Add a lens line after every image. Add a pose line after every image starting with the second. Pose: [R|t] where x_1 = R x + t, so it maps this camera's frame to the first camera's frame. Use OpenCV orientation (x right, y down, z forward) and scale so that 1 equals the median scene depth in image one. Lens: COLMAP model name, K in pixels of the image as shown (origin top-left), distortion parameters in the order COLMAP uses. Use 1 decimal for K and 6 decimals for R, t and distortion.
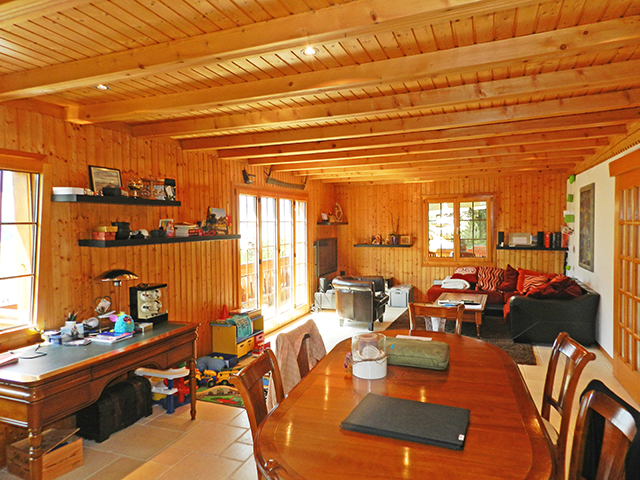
lens RADIAL K [[429.0, 0, 320.0], [0, 429.0, 240.0], [0, 0, 1]] dist [0.003590, 0.001105]
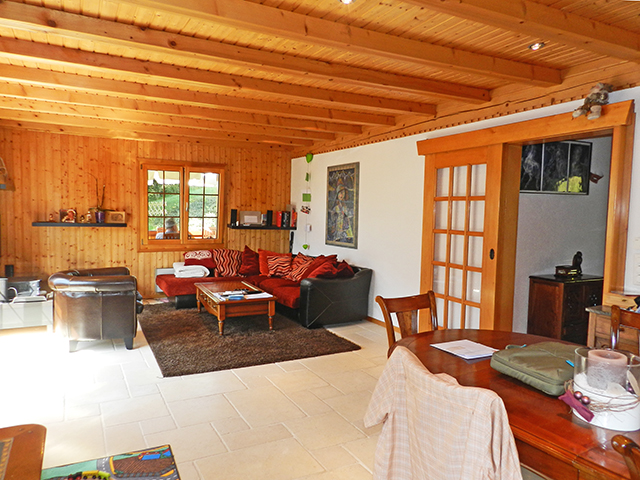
lens RADIAL K [[455.7, 0, 320.0], [0, 455.7, 240.0], [0, 0, 1]] dist [0.030044, -0.000148]
pose [[0.655163, -0.019702, 0.755231, -0.178430], [-0.006275, 0.999483, 0.031518, 0.013620], [-0.755462, -0.025389, 0.654701, 0.244928]]
